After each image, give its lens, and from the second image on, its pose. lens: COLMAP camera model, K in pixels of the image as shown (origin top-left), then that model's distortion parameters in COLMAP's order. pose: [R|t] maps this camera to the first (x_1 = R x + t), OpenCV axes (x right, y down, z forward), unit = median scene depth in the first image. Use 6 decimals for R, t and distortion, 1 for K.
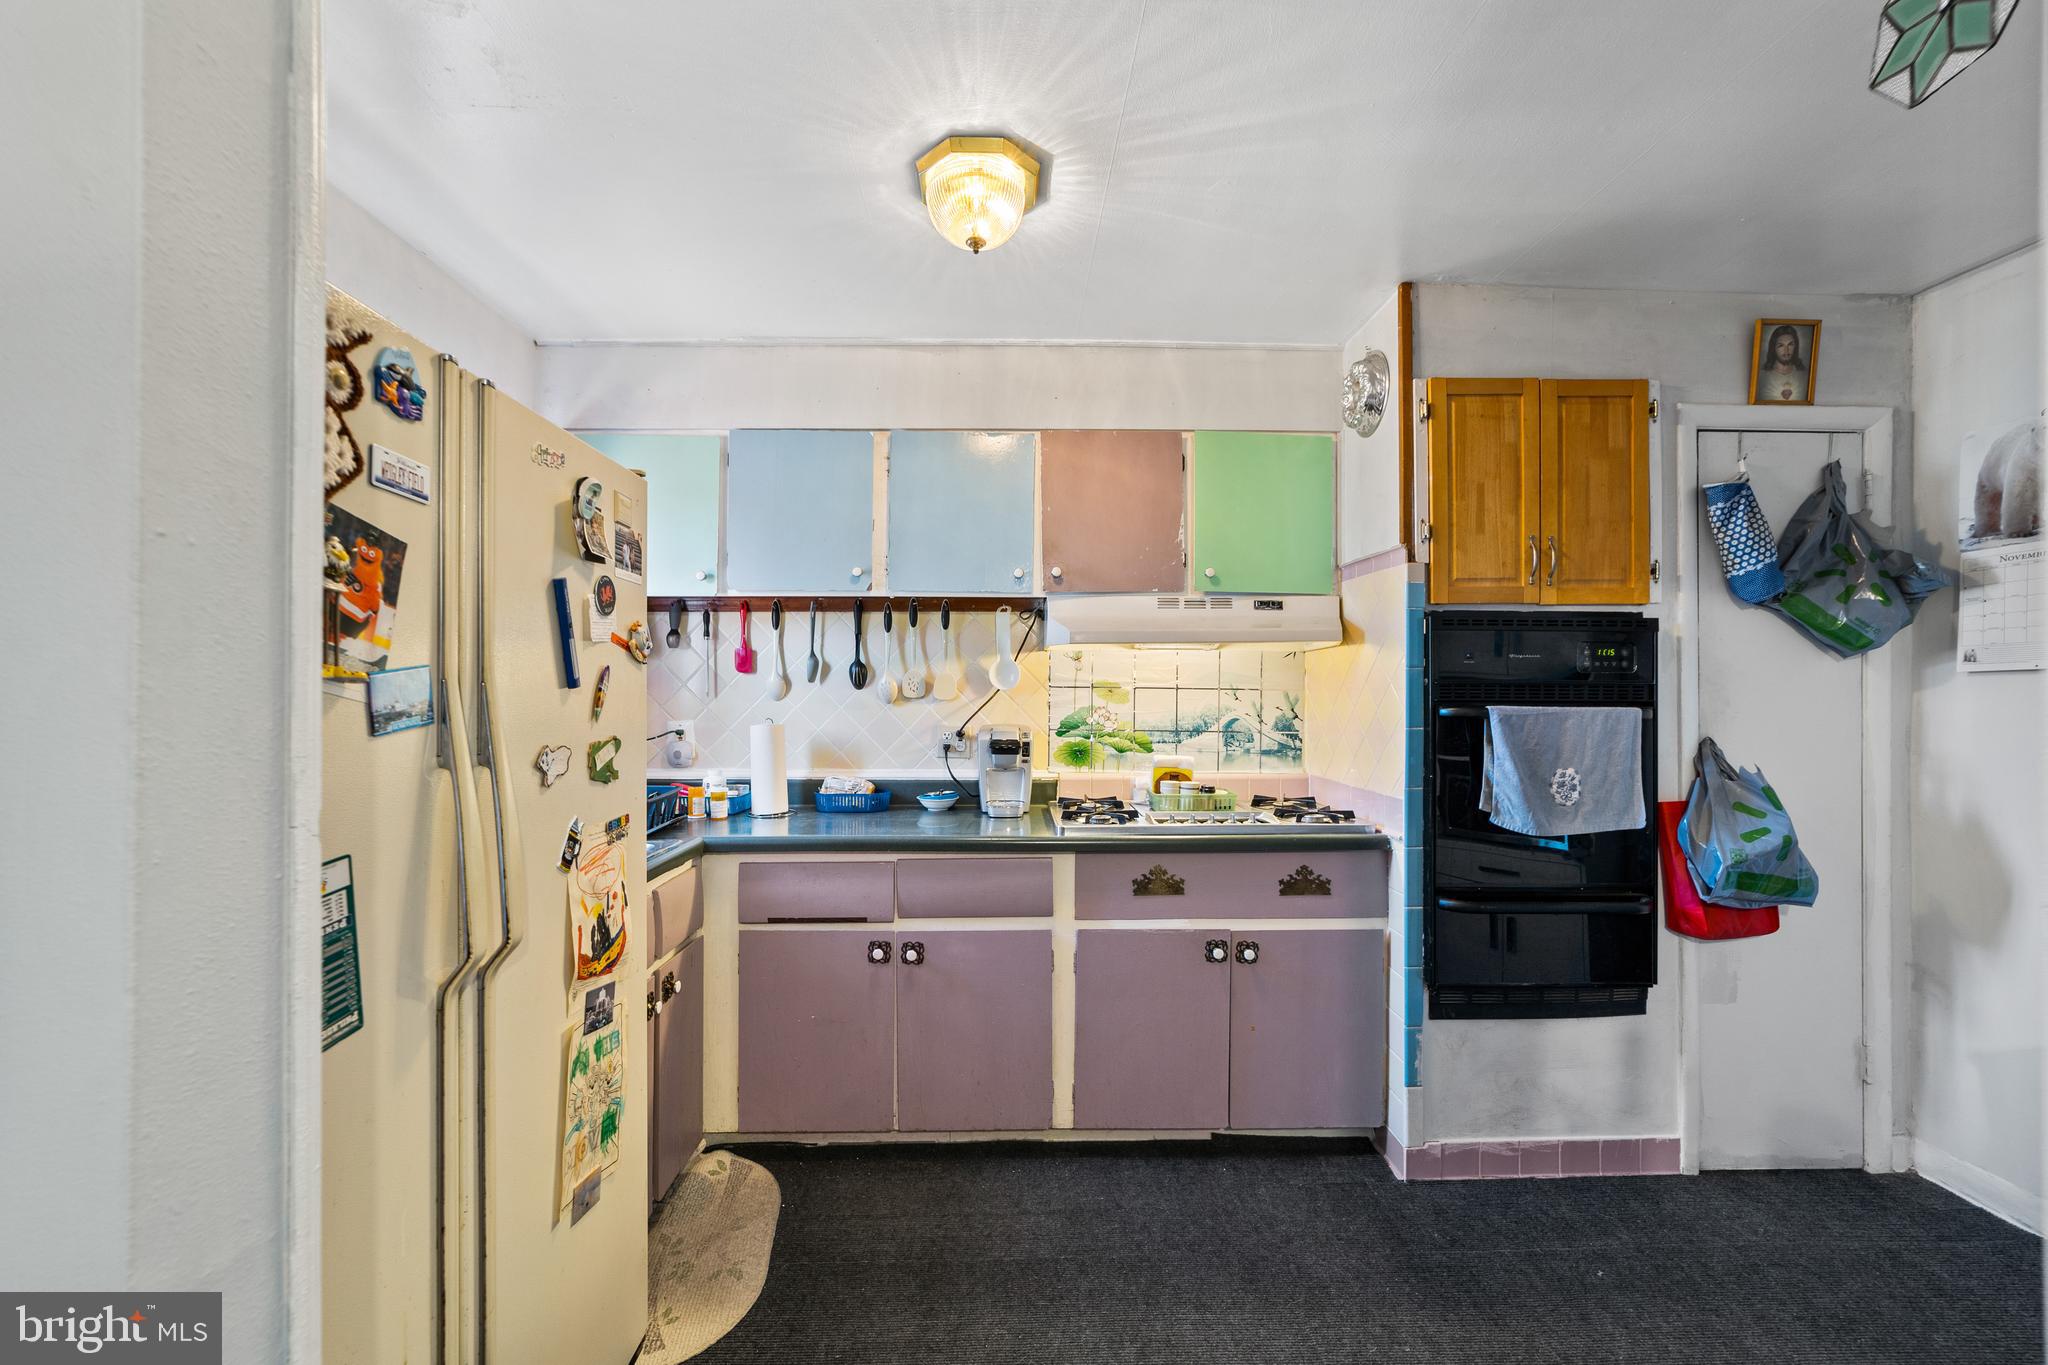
lens RADIAL K [[809.4, 0, 1024.0], [0, 809.4, 682.5], [0, 0, 1]] dist [-0.017344, 0.000070]
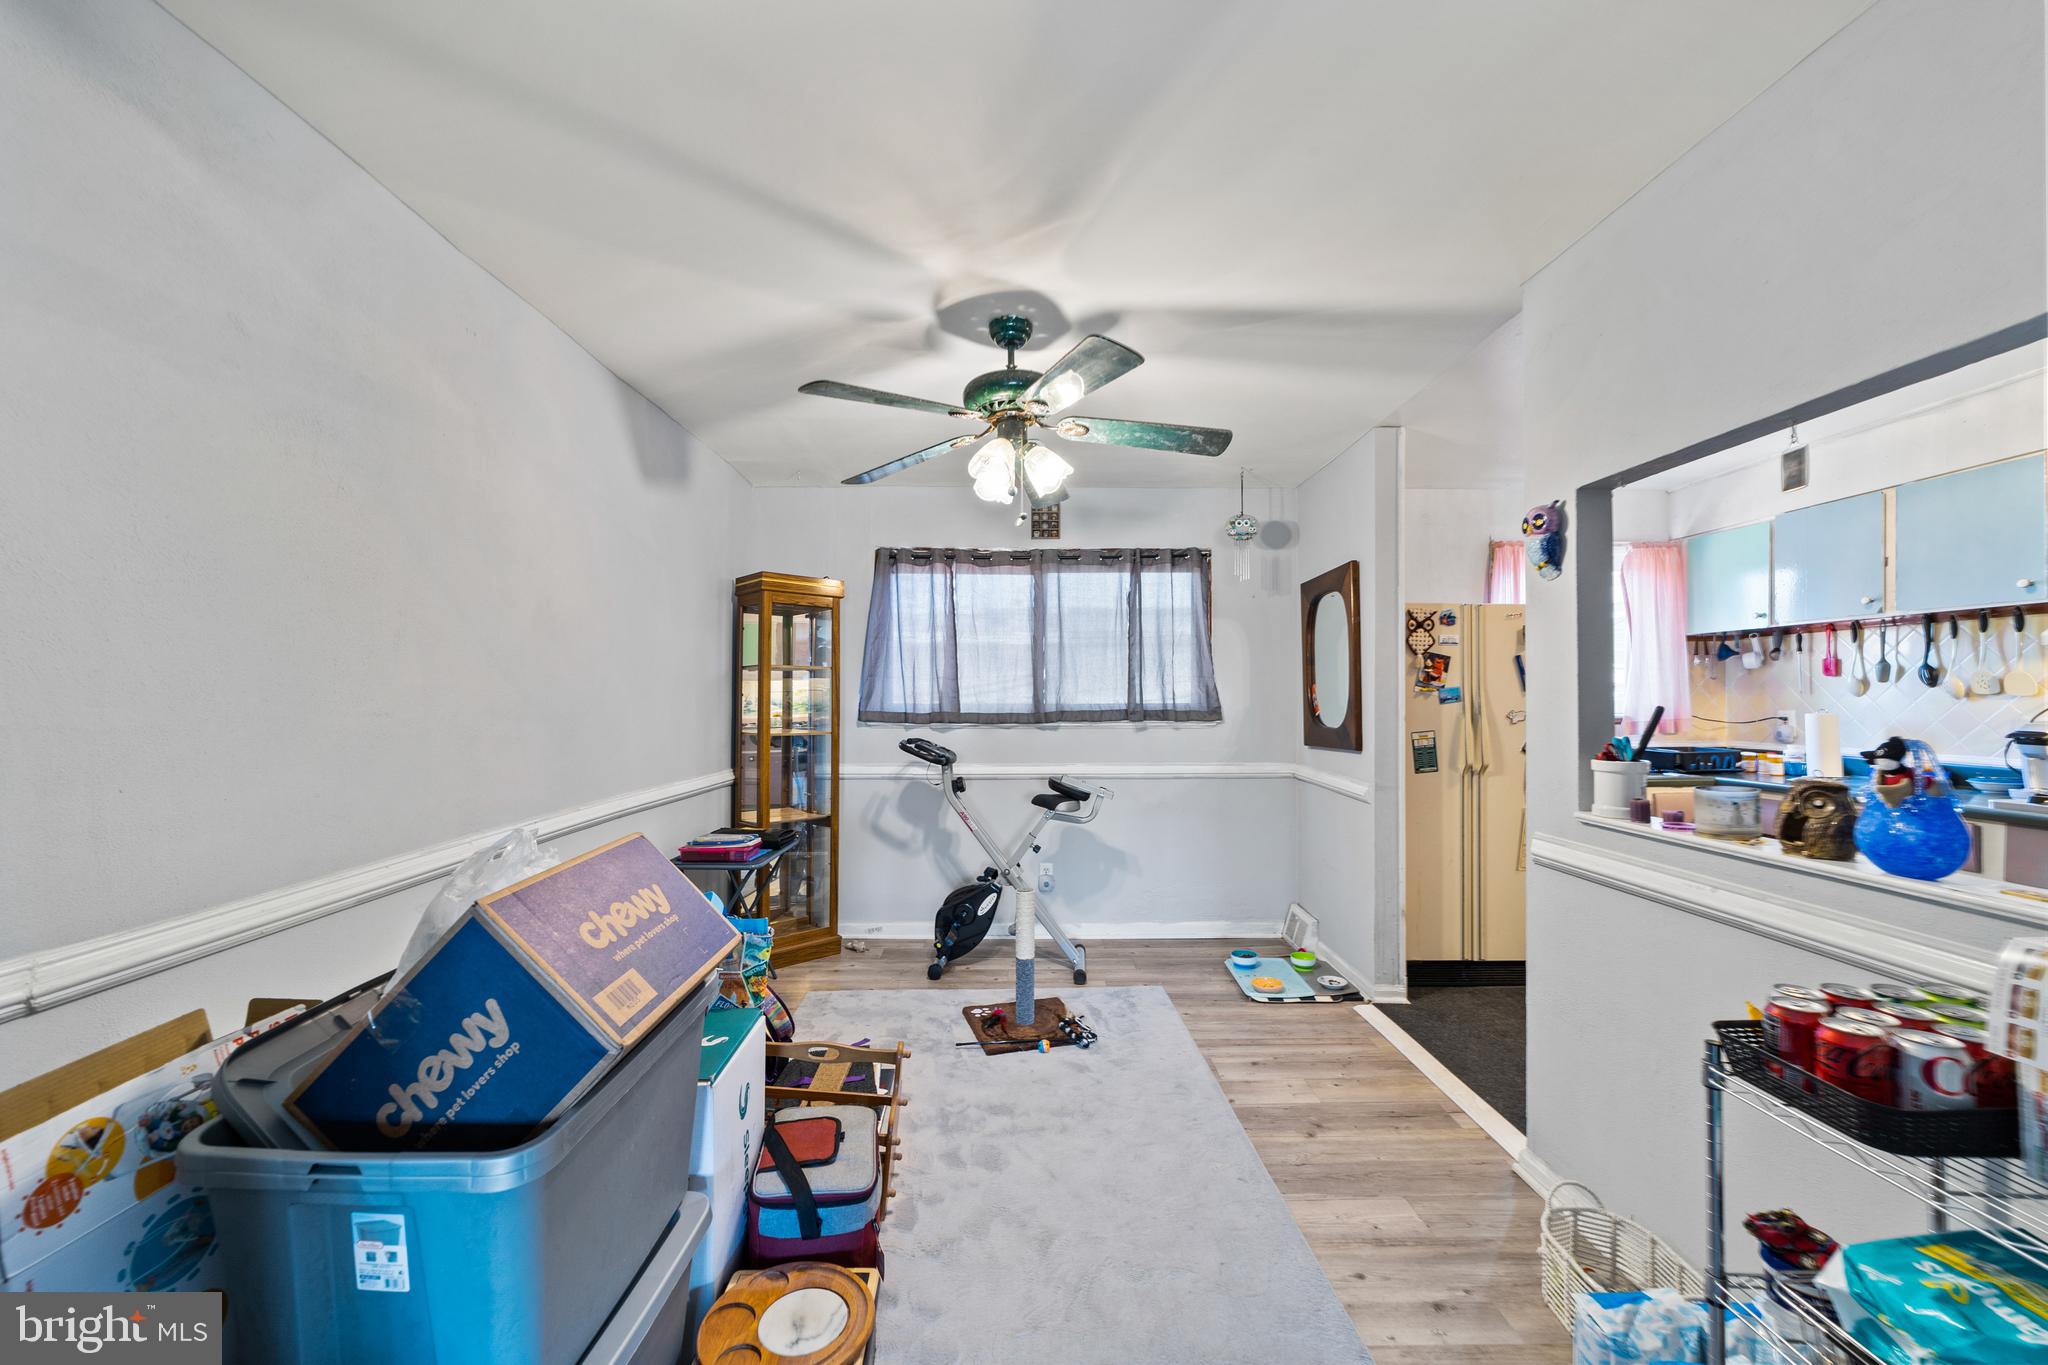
lens RADIAL K [[799.5, 0, 1030.0], [0, 799.5, 691.9], [0, 0, 1]] dist [-0.002363, 0.006420]
pose [[-0.008801, -0.007091, -0.999936, 1.111253], [0.019513, 0.999783, -0.007261, -0.002681], [0.999771, -0.019576, -0.008661, -0.369243]]
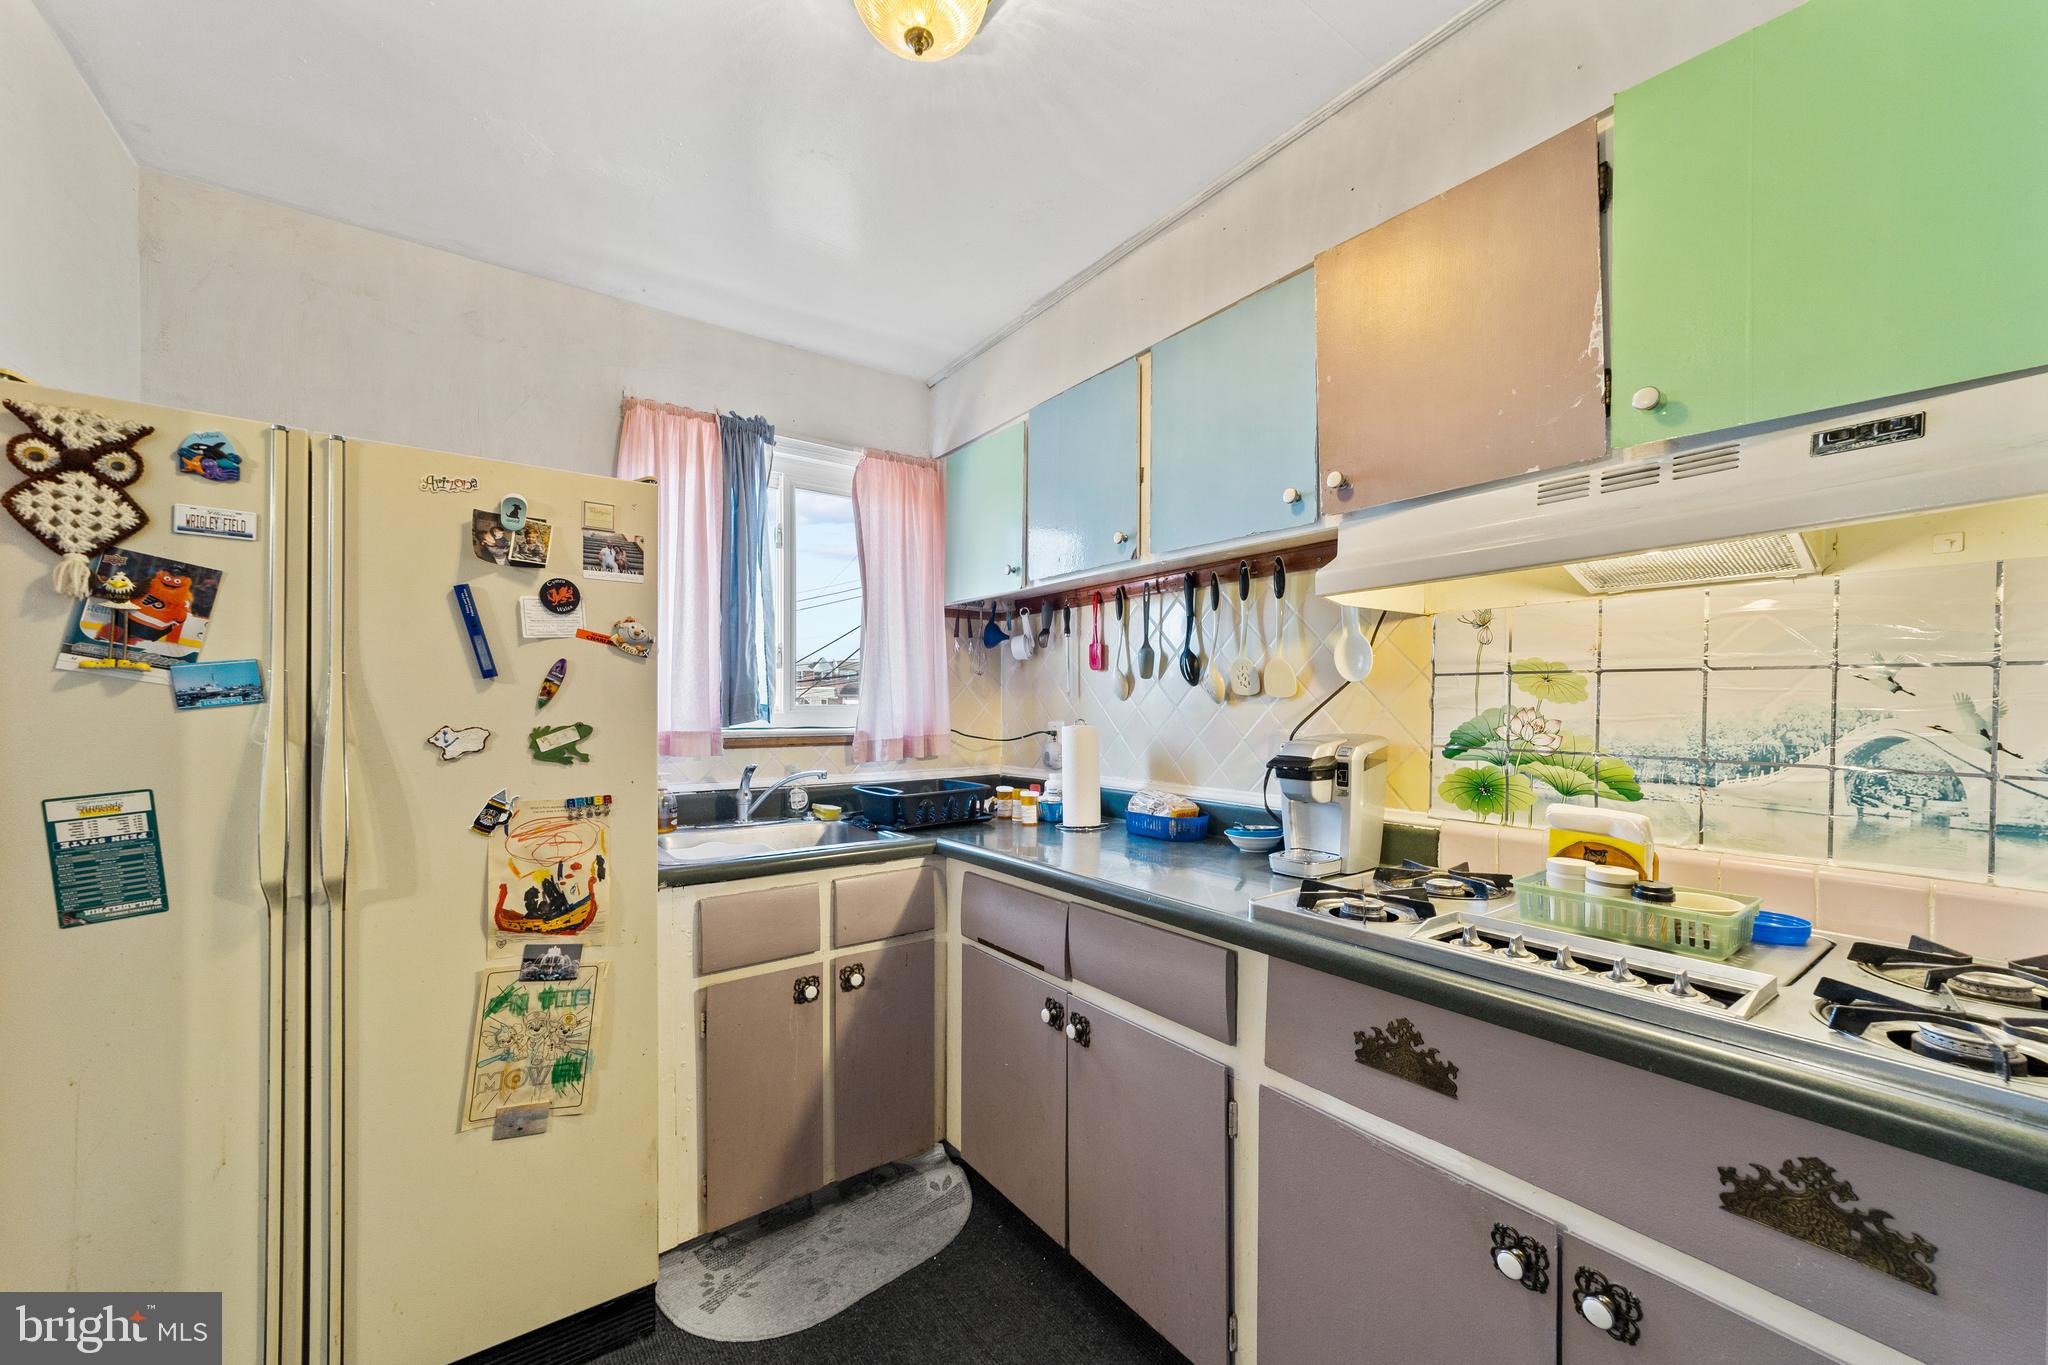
lens RADIAL K [[787.6, 0, 1032.5], [0, 787.6, 703.1], [0, 0, 1]] dist [-0.019959, 0.008875]
pose [[0.563854, -0.004411, -0.825863, 0.383057], [0.012788, 0.999912, 0.003391, 0.022870], [0.825776, -0.012473, 0.563861, 0.474005]]
